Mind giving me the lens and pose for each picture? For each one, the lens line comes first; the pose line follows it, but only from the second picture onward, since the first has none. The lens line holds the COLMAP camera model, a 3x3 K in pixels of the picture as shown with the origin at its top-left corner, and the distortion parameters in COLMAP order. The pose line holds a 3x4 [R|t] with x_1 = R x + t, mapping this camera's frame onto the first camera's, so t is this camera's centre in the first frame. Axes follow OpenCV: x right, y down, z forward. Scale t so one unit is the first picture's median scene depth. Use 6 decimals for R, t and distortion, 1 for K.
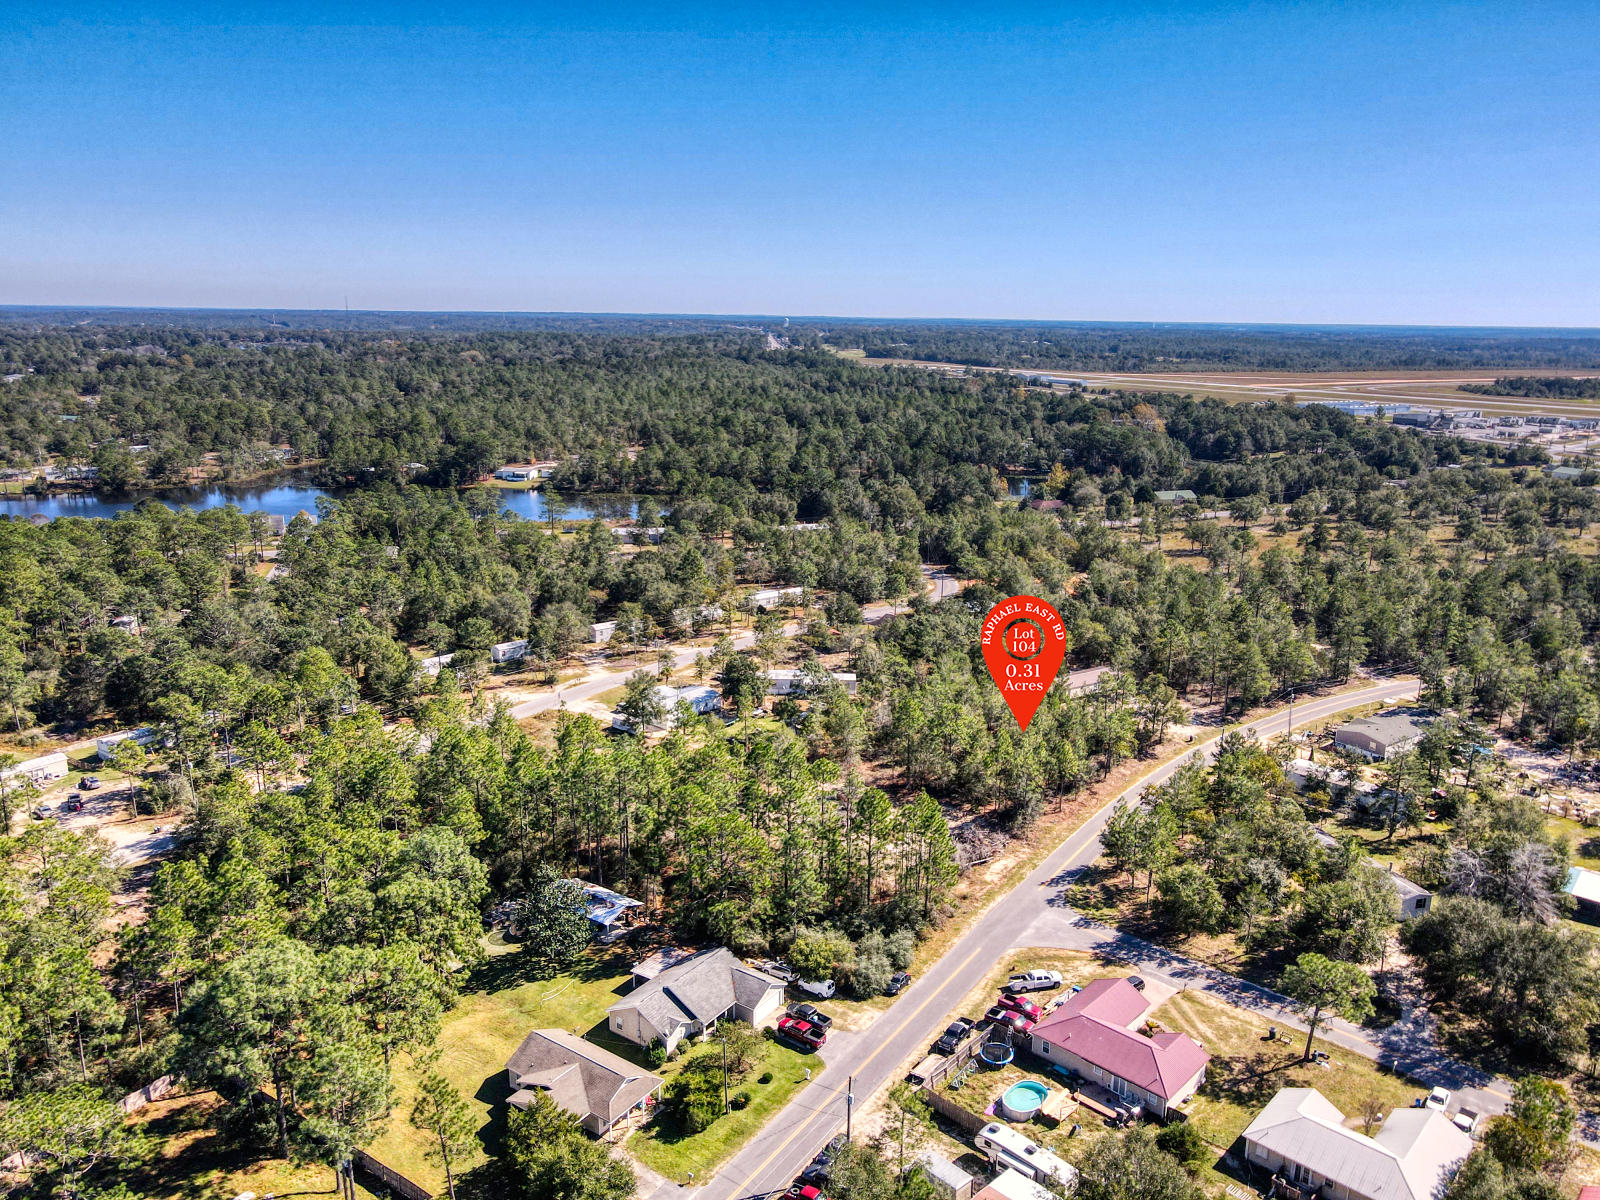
lens RADIAL K [[1165.9, 0, 800.0], [0, 1165.9, 600.0], [0, 0, 1]] dist [0.014081, 0.005068]
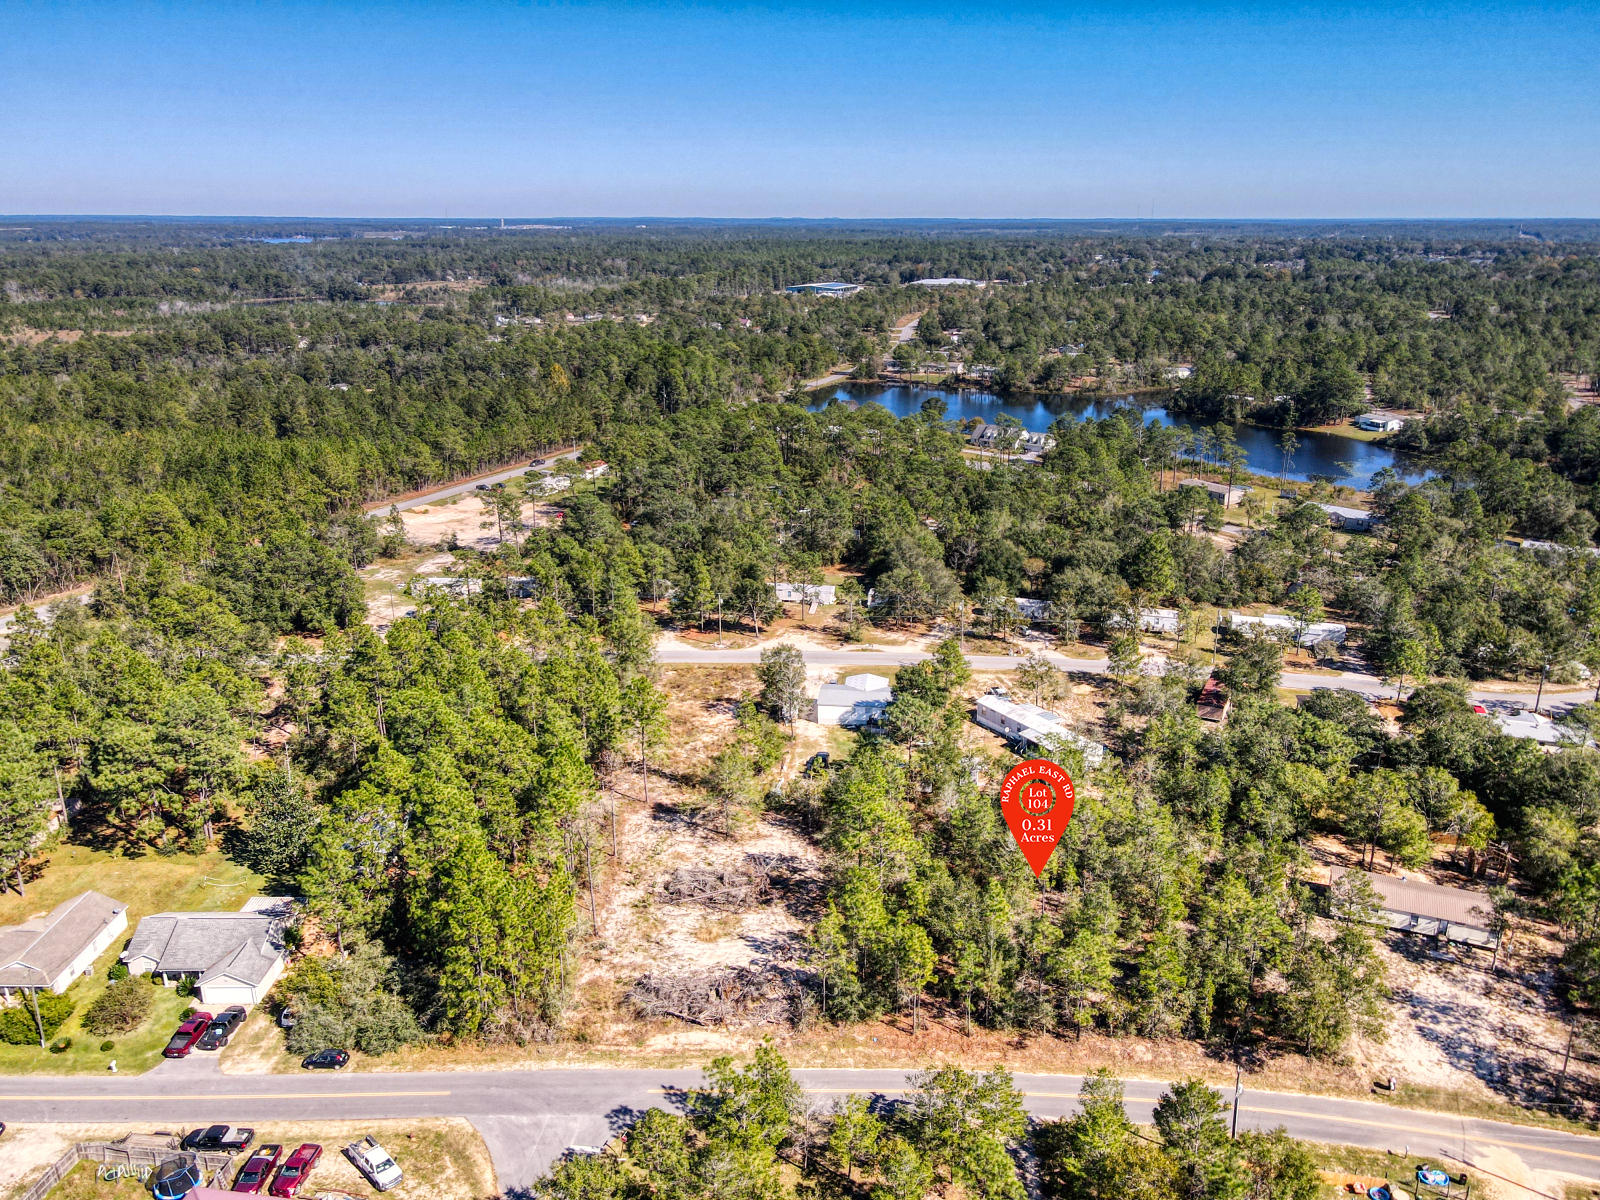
lens RADIAL K [[1165.9, 0, 800.0], [0, 1165.9, 600.0], [0, 0, 1]] dist [0.014081, 0.005068]
pose [[0.564838, 0.247483, -0.787217, 0.421971], [-0.191944, 0.967206, 0.166345, -0.092410], [0.802568, 0.057144, 0.593817, 0.382651]]
